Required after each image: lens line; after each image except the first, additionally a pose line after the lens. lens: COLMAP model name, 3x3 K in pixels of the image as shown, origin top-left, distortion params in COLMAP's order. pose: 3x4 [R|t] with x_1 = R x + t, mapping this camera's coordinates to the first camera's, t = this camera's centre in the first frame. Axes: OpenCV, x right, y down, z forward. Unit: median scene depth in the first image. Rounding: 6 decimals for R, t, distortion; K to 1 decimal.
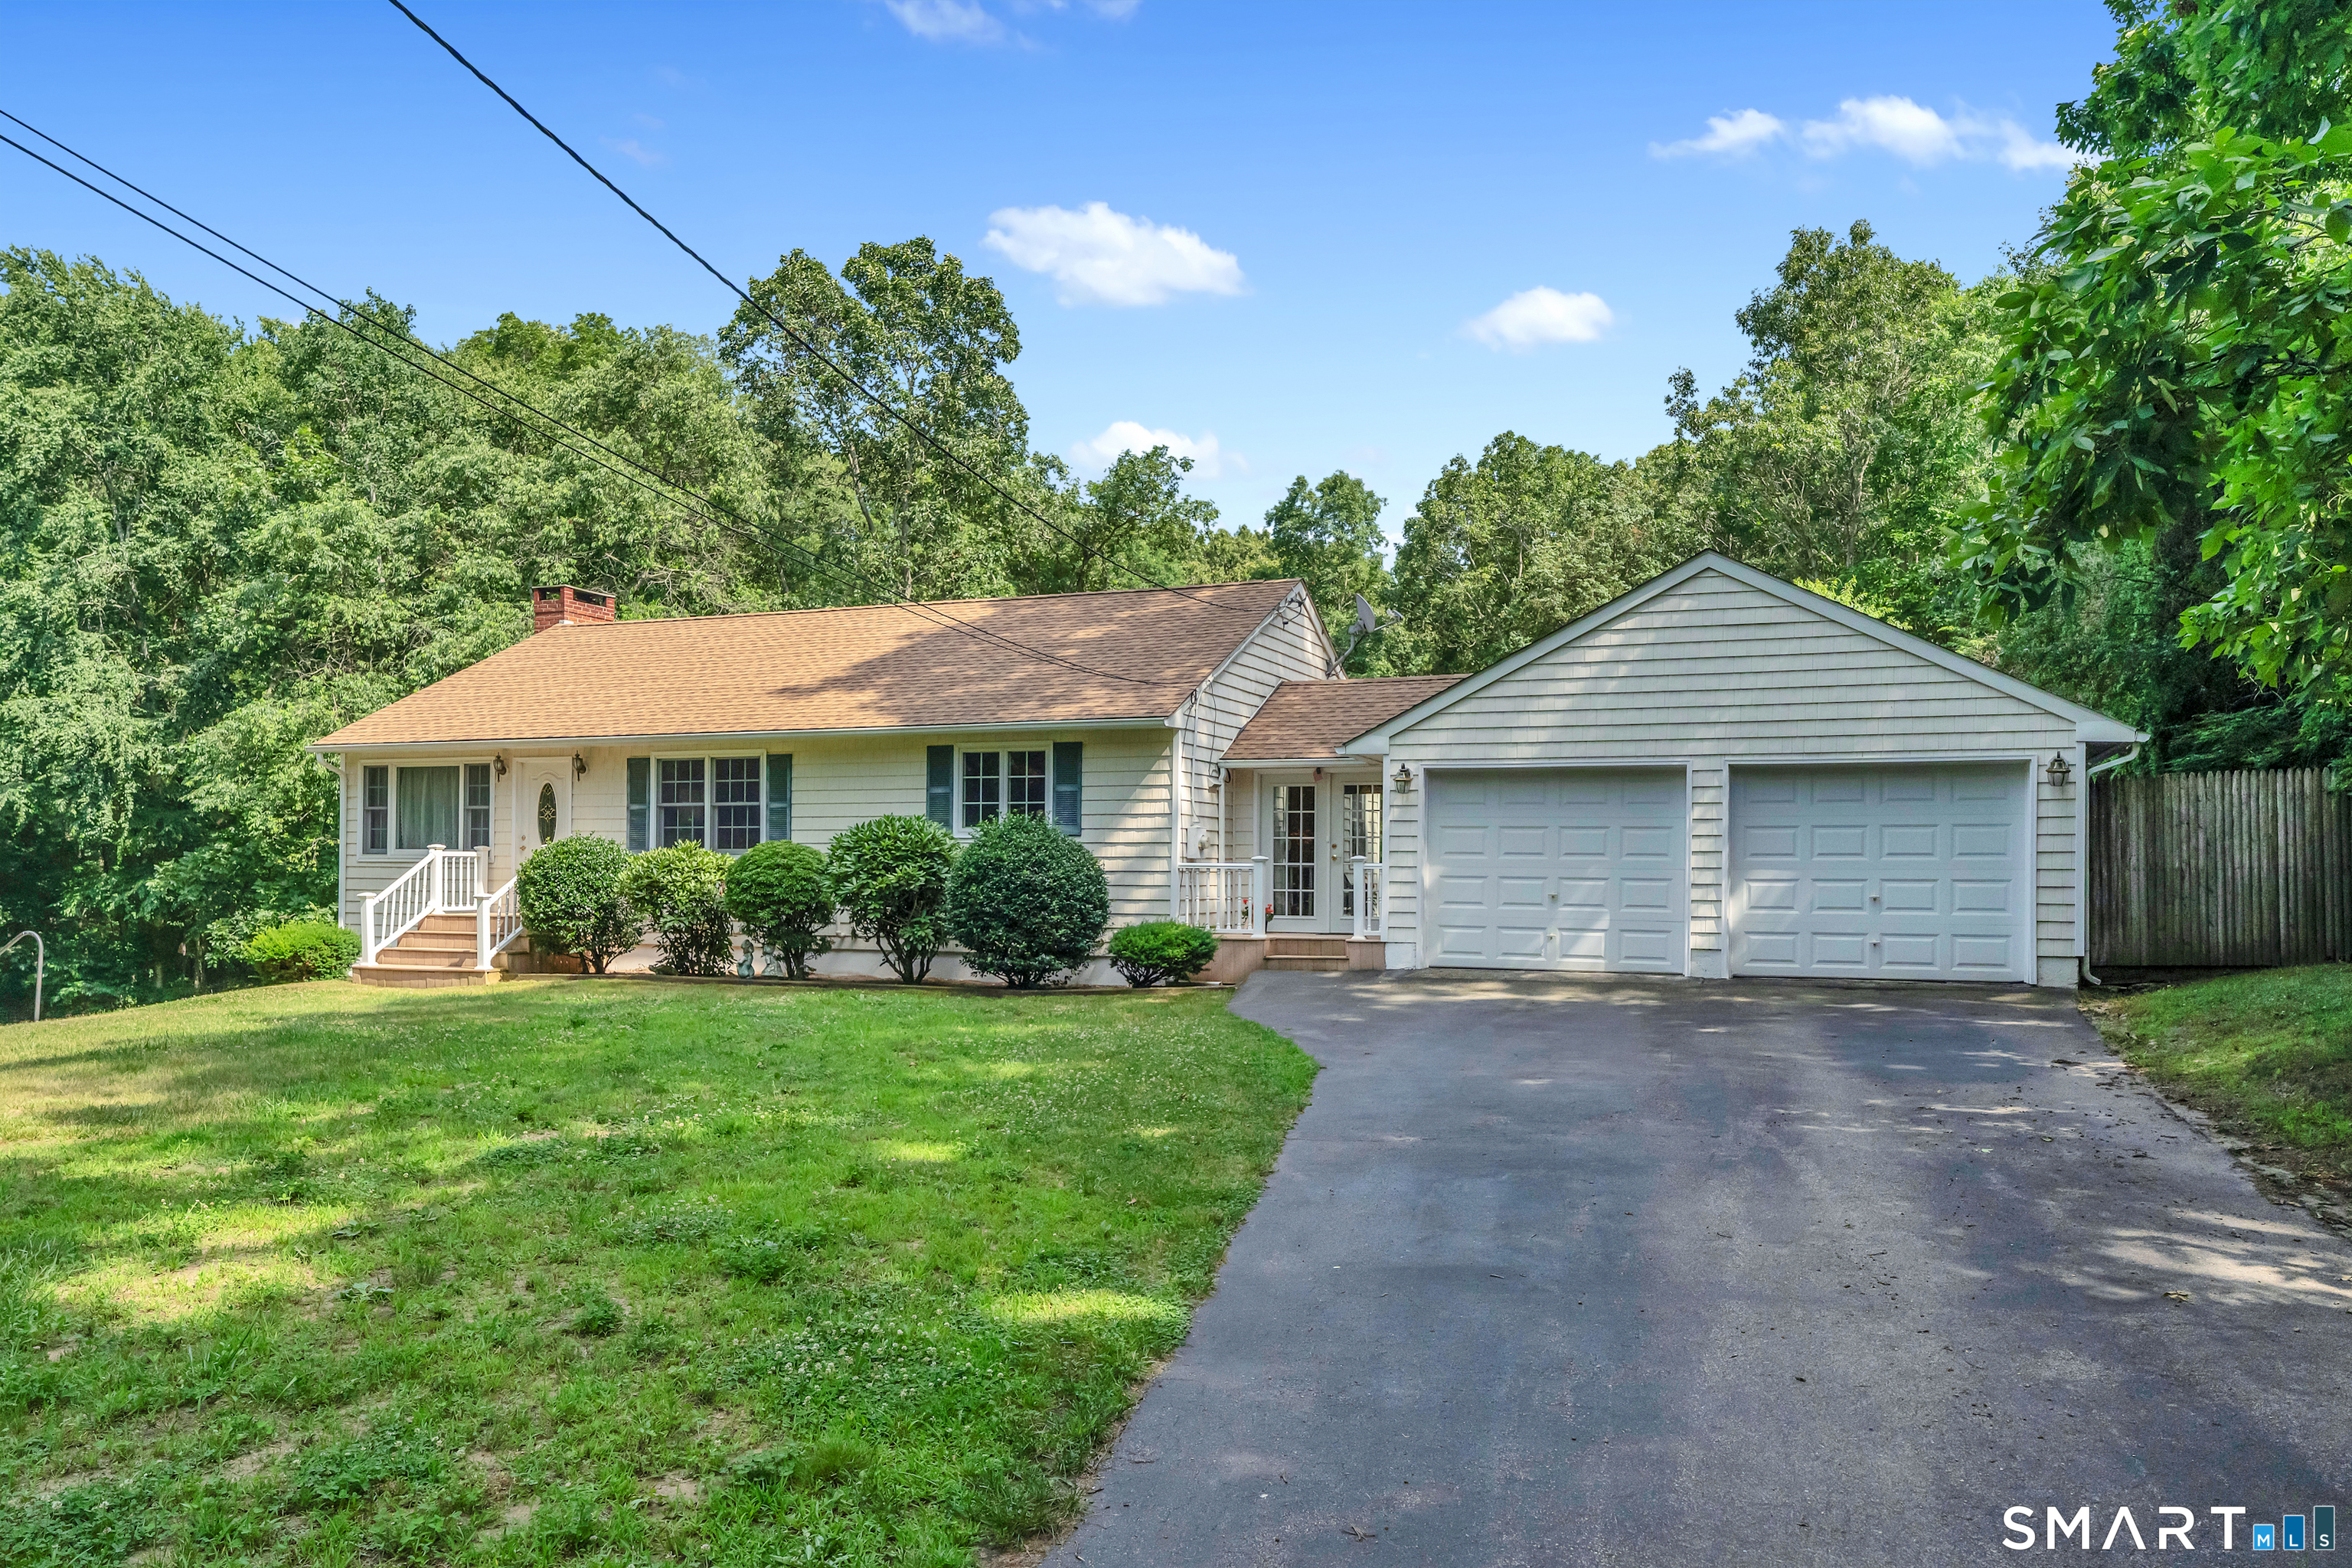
lens RADIAL K [[1719.8, 0, 1184.0], [0, 1719.8, 792.3], [0, 0, 1]] dist [-0.011290, -0.005080]
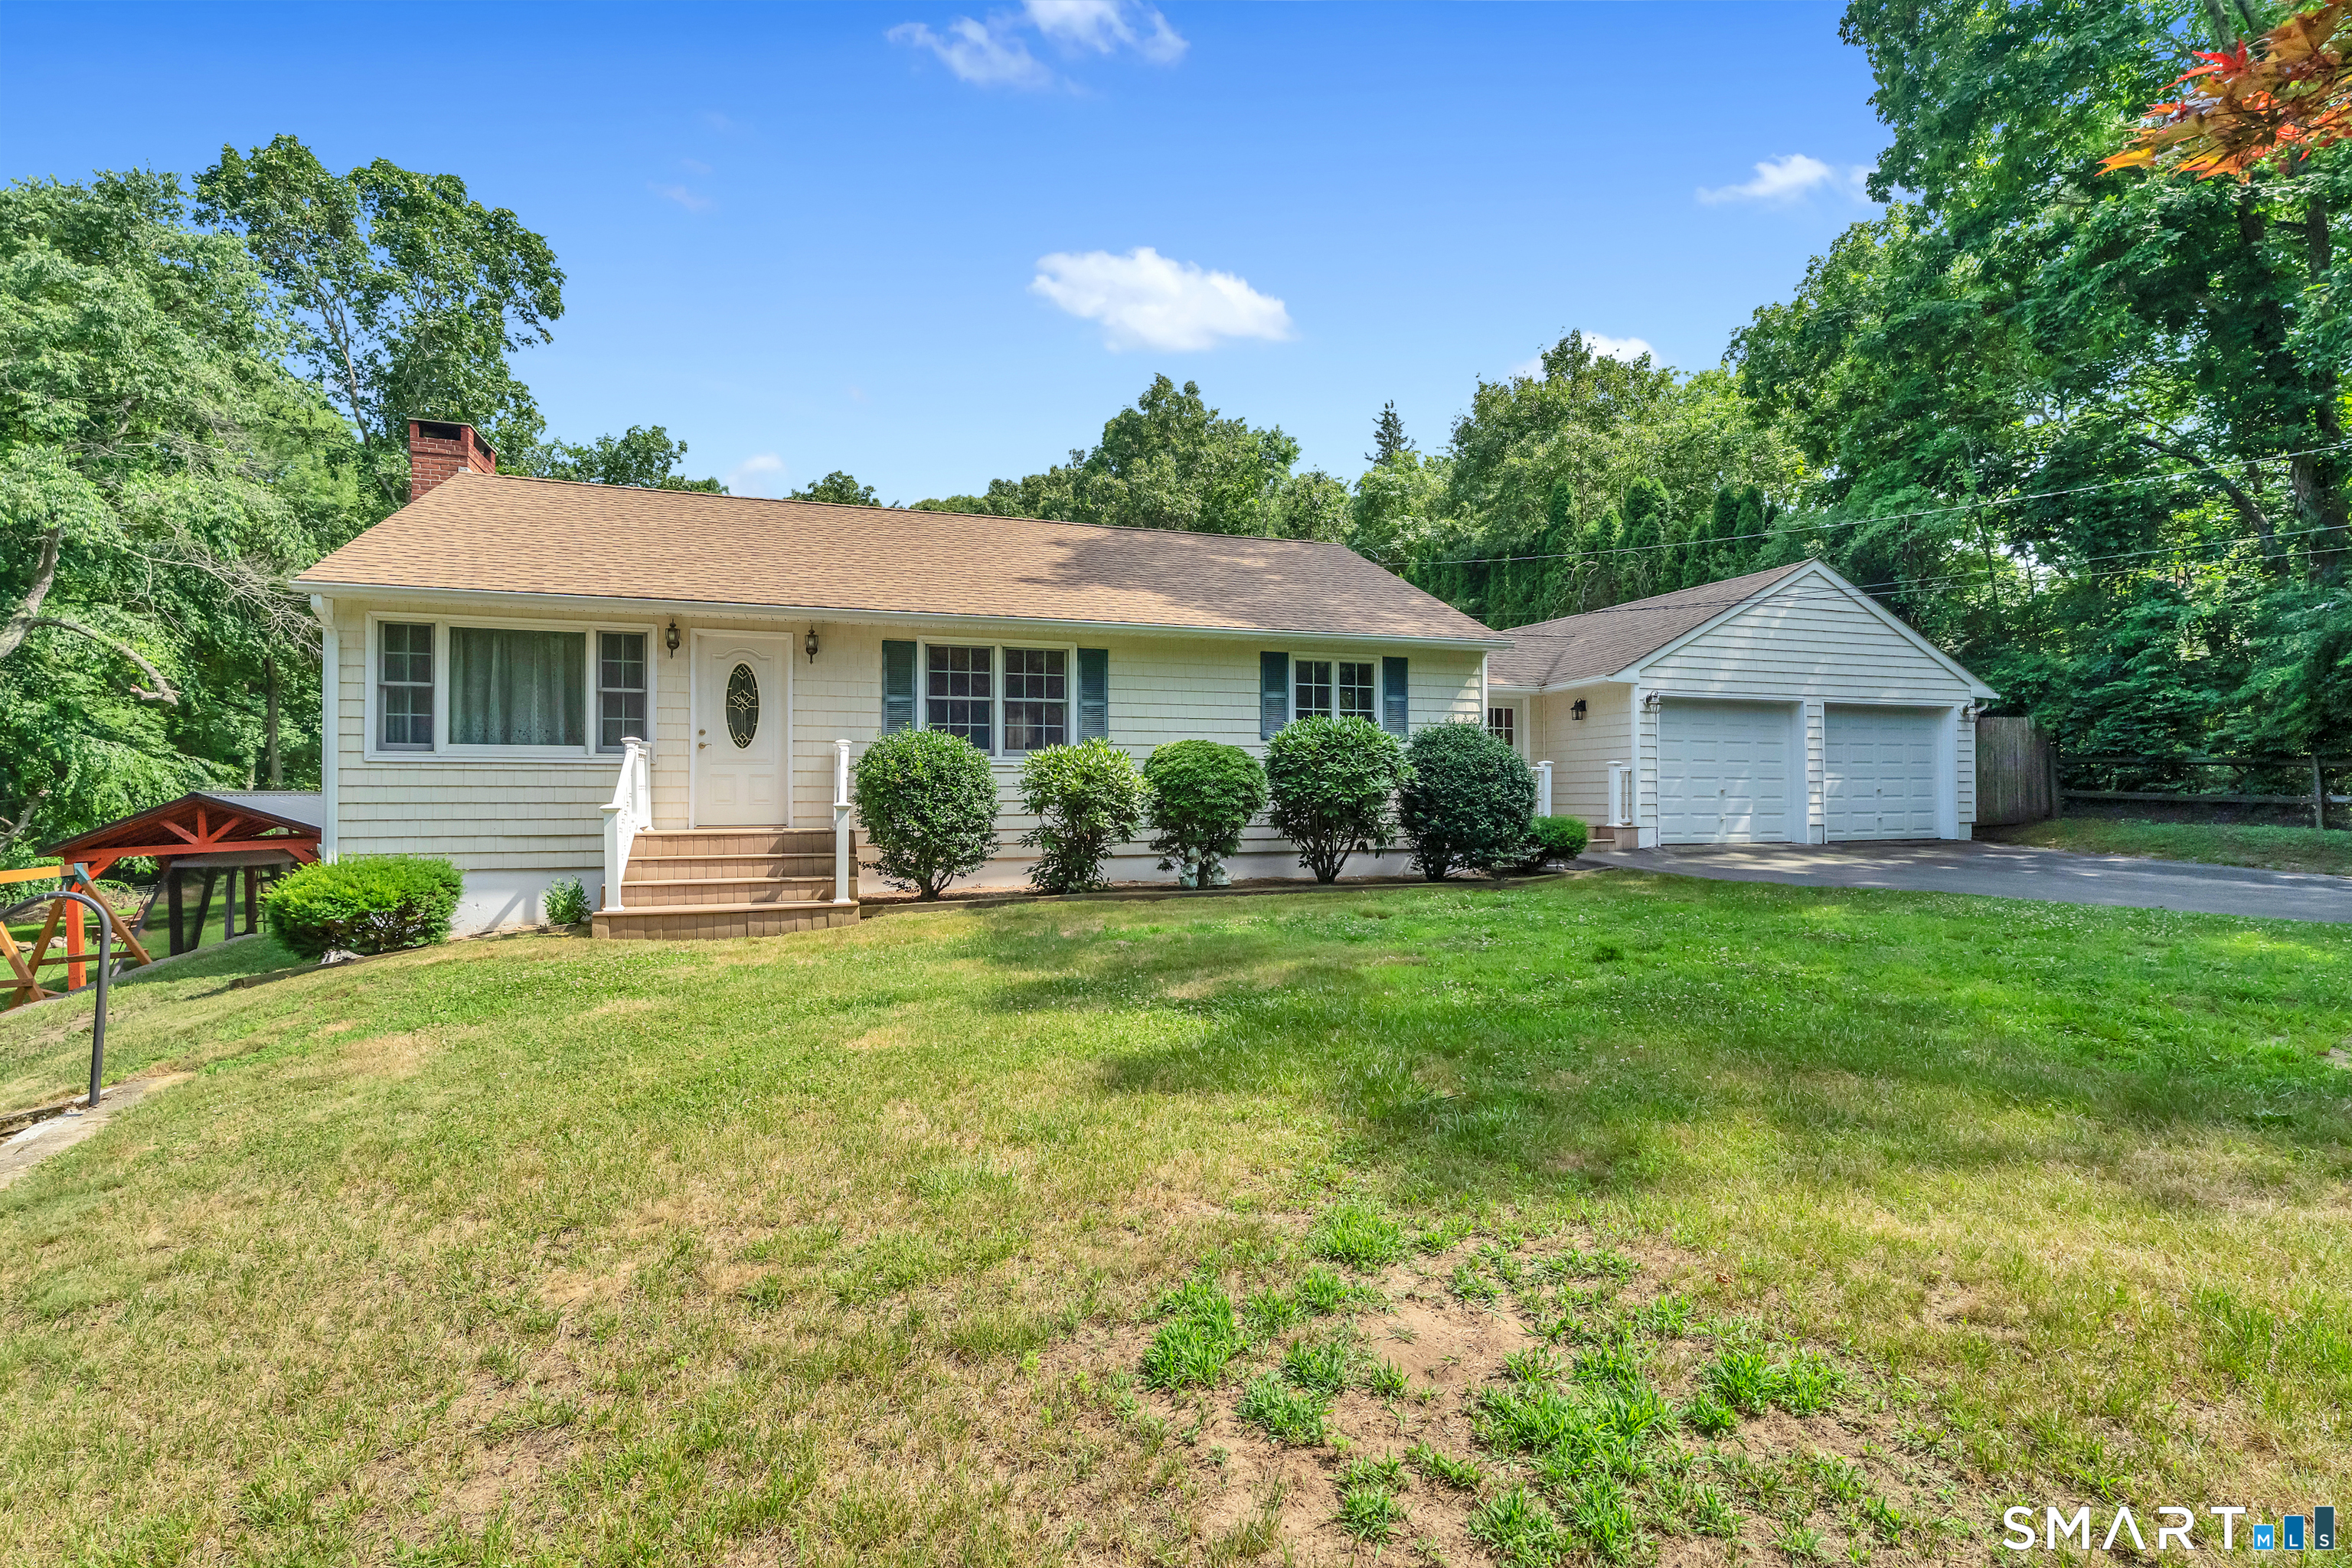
lens RADIAL K [[1076.3, 0, 1198.8], [0, 1076.3, 747.3], [0, 0, 1]] dist [0.004138, -0.001137]
pose [[0.751114, 0.019755, 0.659877, -0.578496], [-0.023887, 0.999711, -0.002738, 0.031620], [-0.659740, -0.013706, 0.751369, 0.522590]]
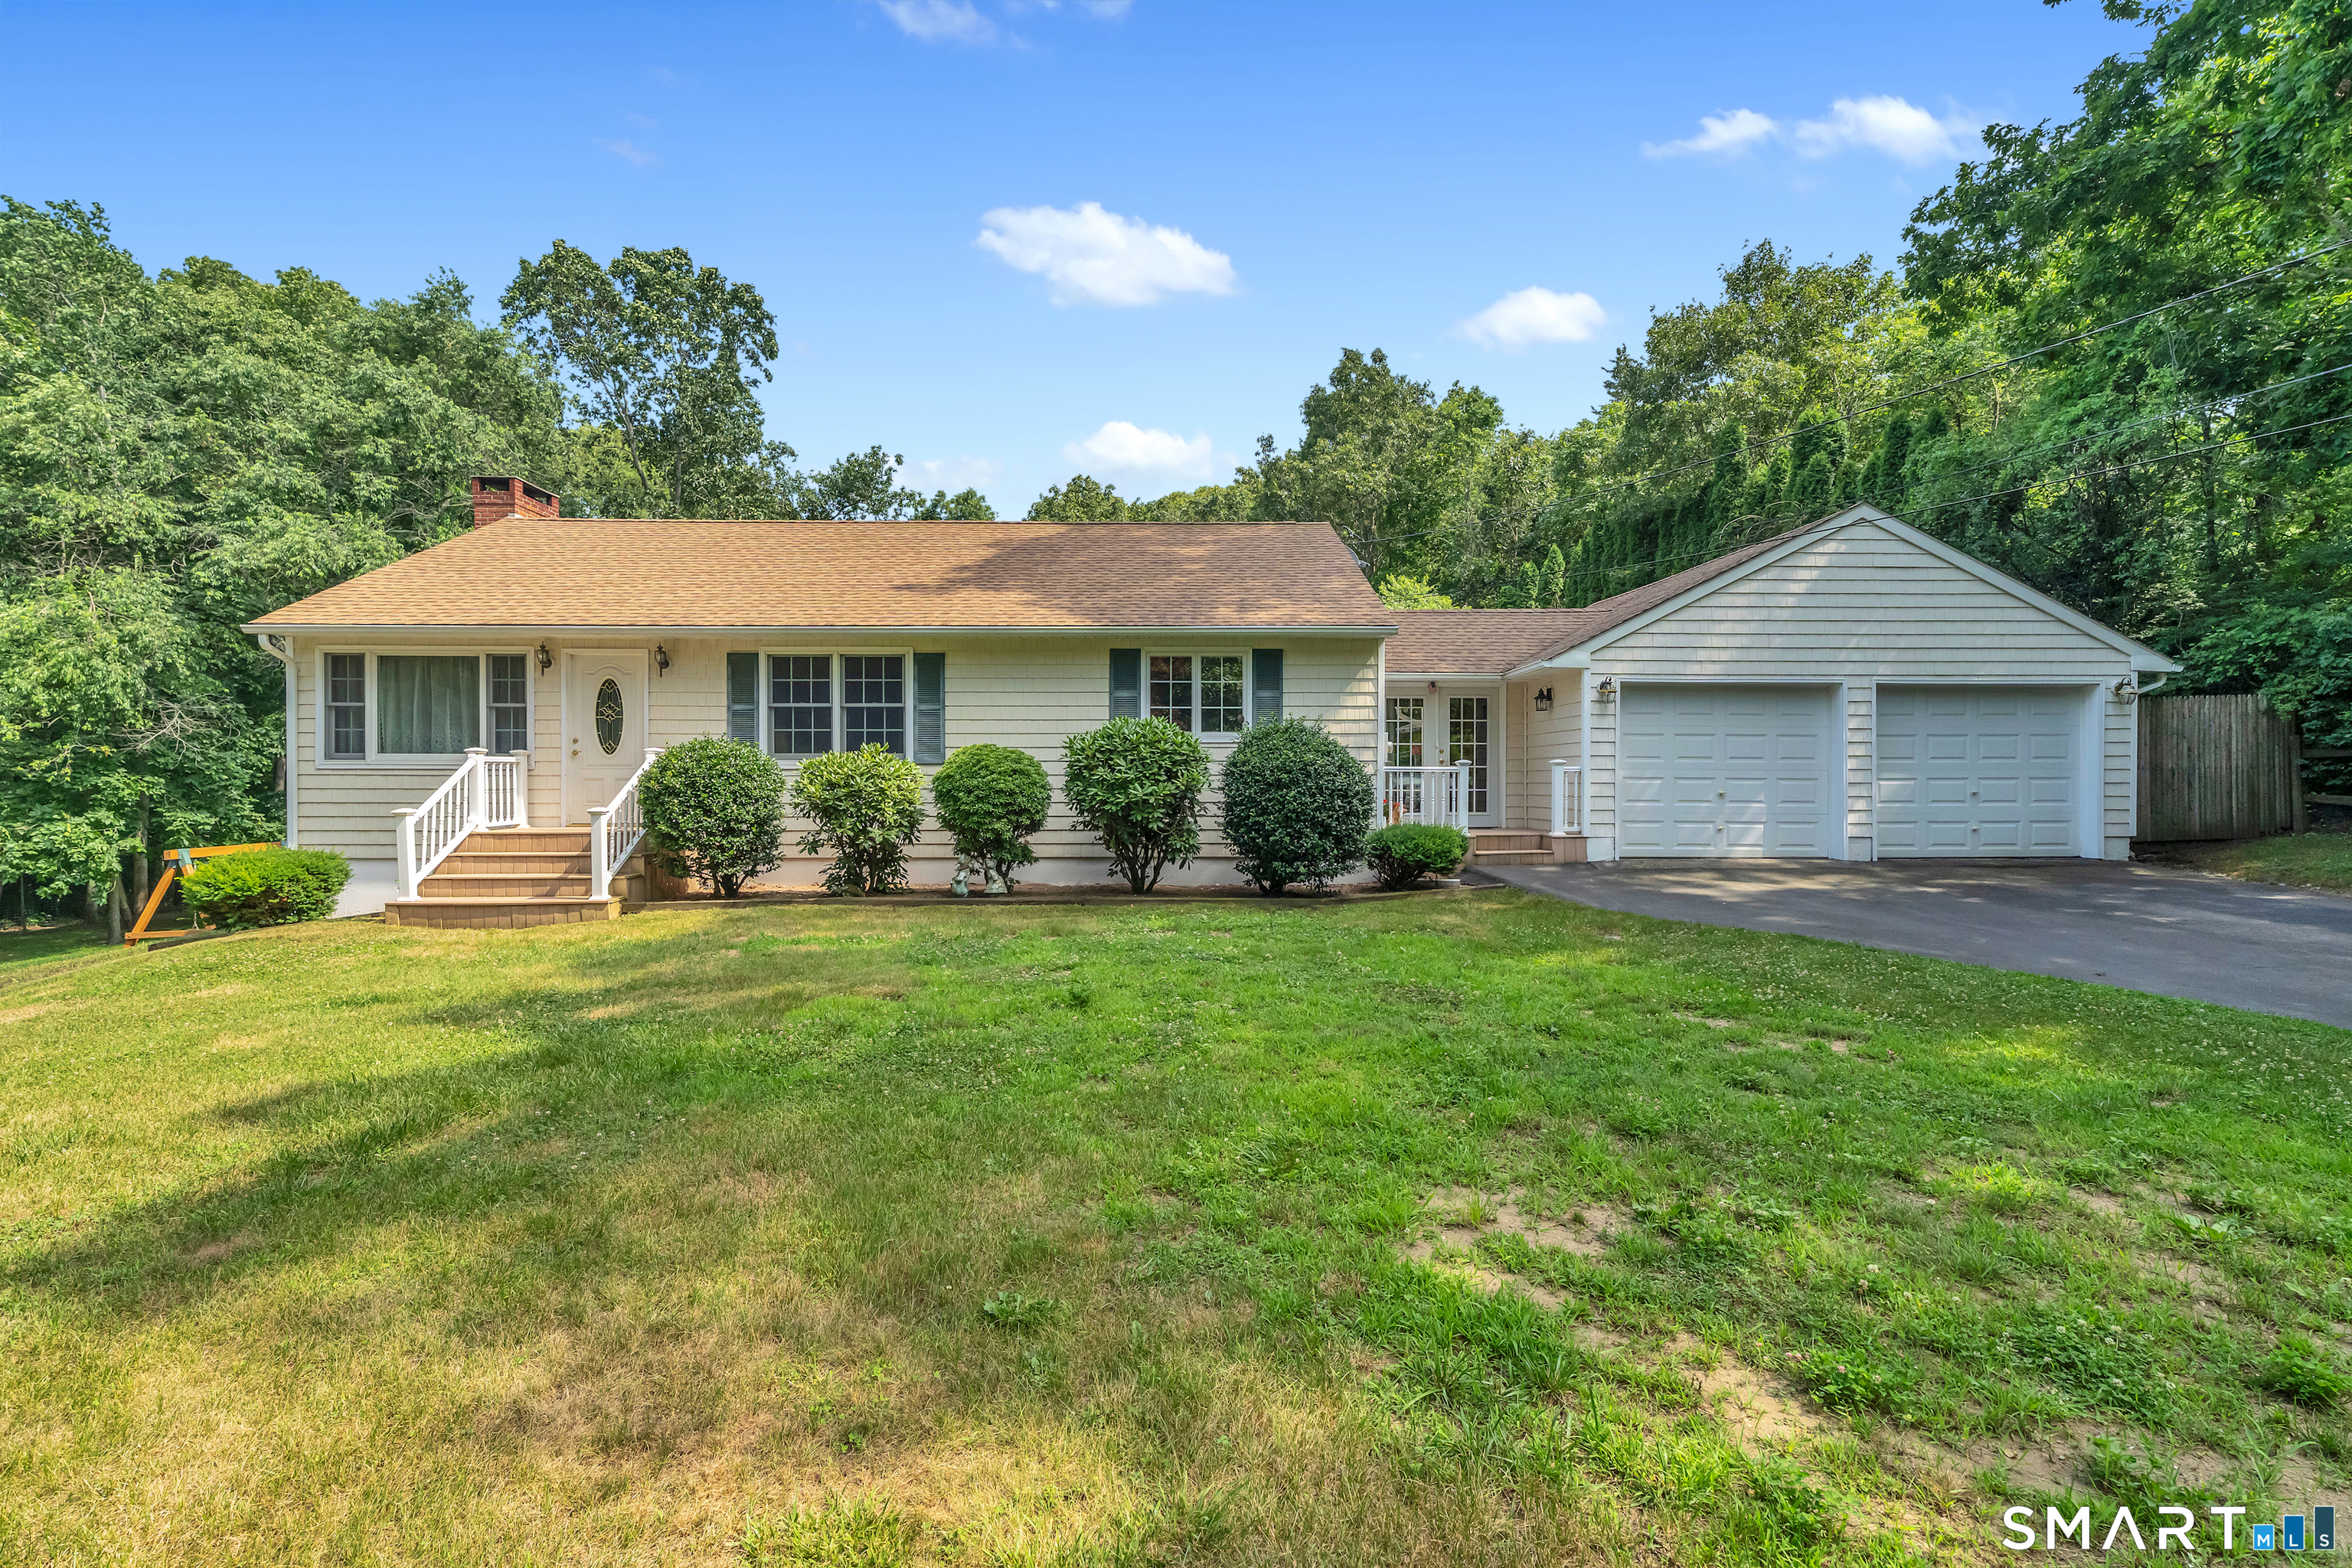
lens RADIAL K [[1076.3, 0, 1185.9], [0, 1076.3, 753.0], [0, 0, 1]] dist [0.004138, -0.001137]
pose [[0.917185, 0.002024, 0.398457, -0.342385], [-0.013200, 0.999593, 0.025308, 0.015936], [-0.398244, -0.028472, 0.916838, 0.401461]]
